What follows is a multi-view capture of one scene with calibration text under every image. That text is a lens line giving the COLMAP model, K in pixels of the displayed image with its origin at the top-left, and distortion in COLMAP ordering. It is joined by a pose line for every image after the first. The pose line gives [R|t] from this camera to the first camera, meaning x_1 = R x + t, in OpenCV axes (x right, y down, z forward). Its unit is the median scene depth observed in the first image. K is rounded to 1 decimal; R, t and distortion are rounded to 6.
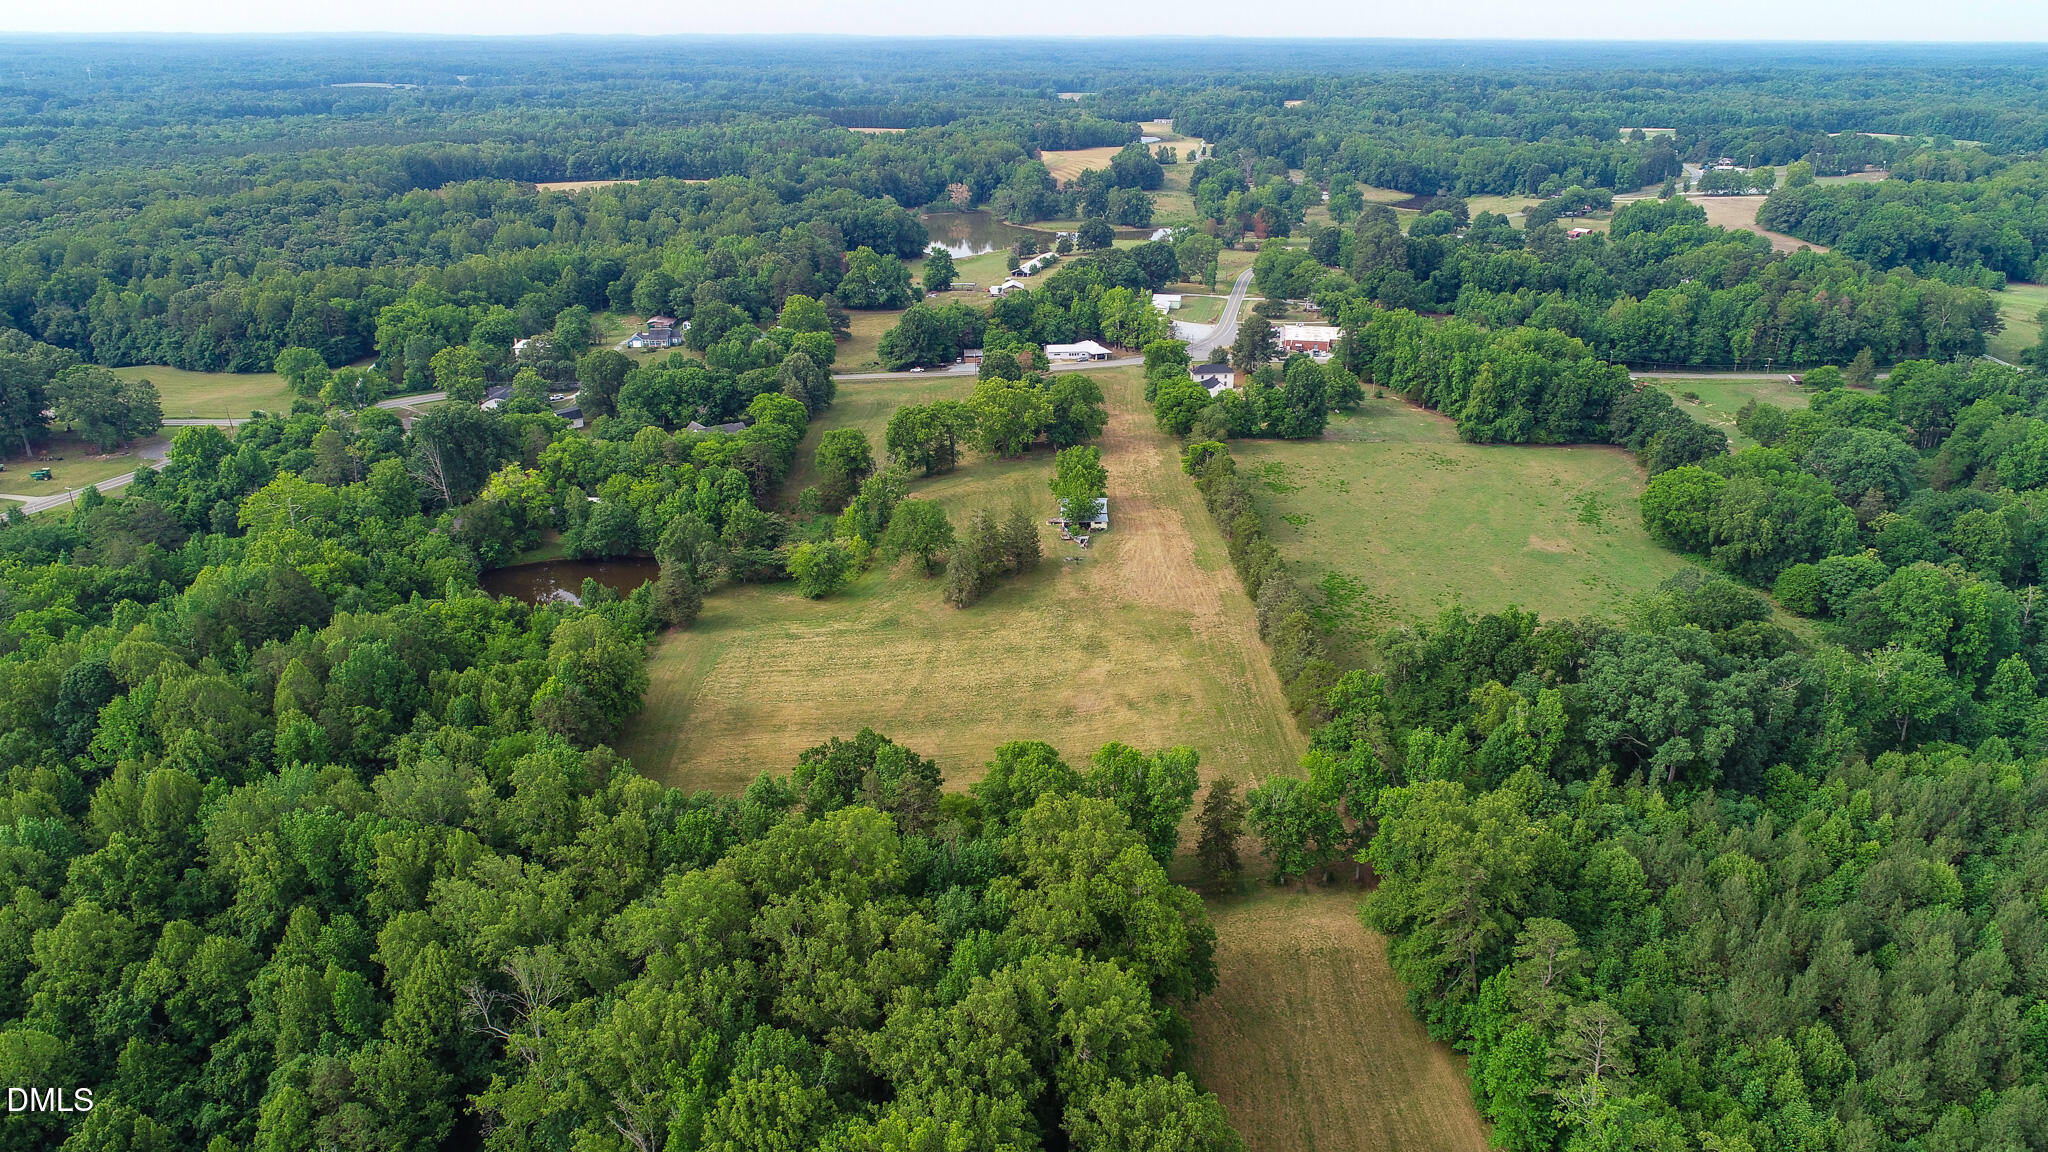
lens RADIAL K [[1379.8, 0, 1024.0], [0, 1379.8, 576.0], [0, 0, 1]] dist [0.003740, -0.000950]
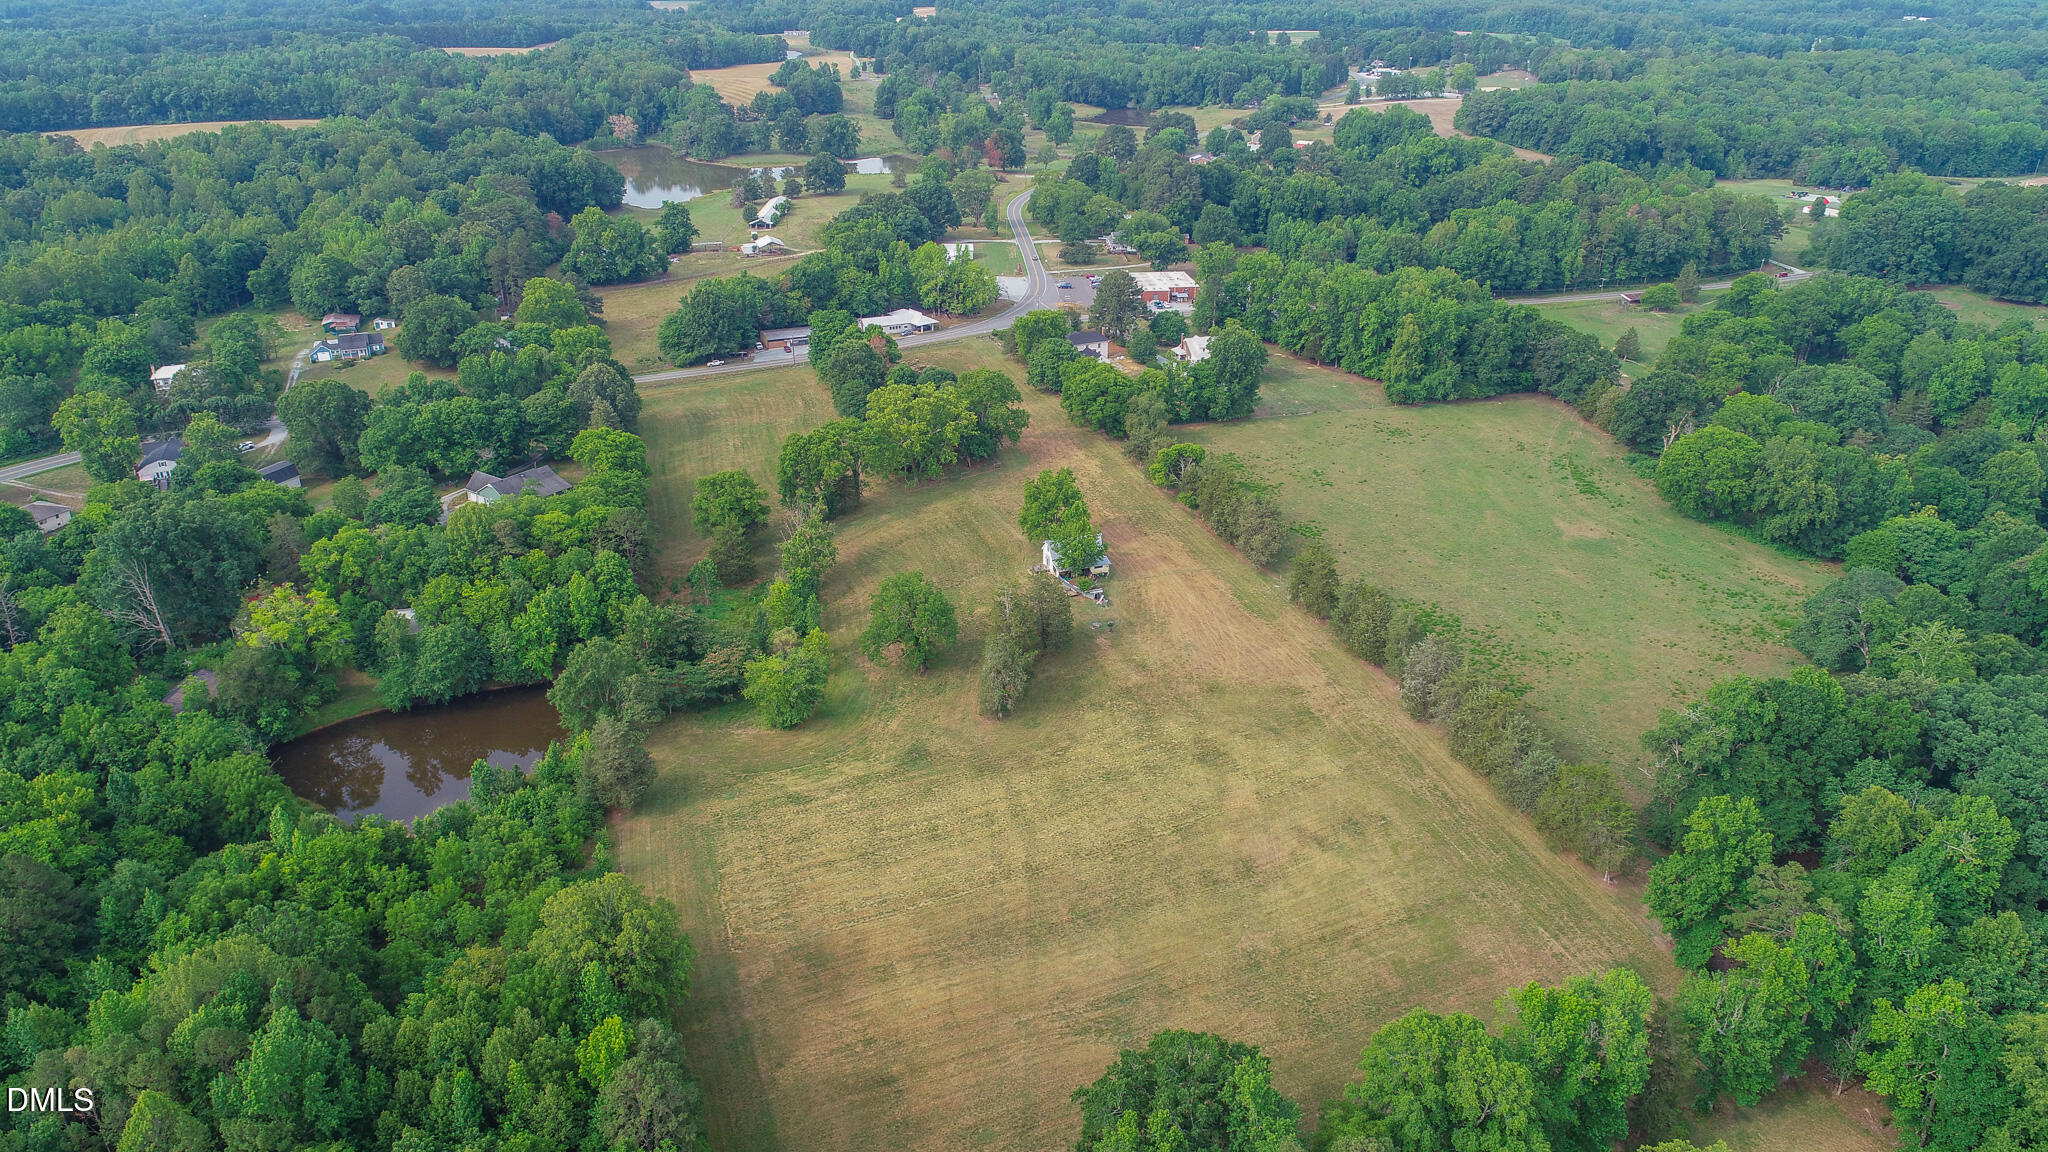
lens RADIAL K [[1379.8, 0, 1024.0], [0, 1379.8, 576.0], [0, 0, 1]] dist [0.003740, -0.000950]
pose [[0.955406, -0.125797, 0.267160, -0.200316], [0.109362, 0.991123, 0.075594, -0.097567], [-0.274298, -0.043006, 0.960683, 0.238985]]
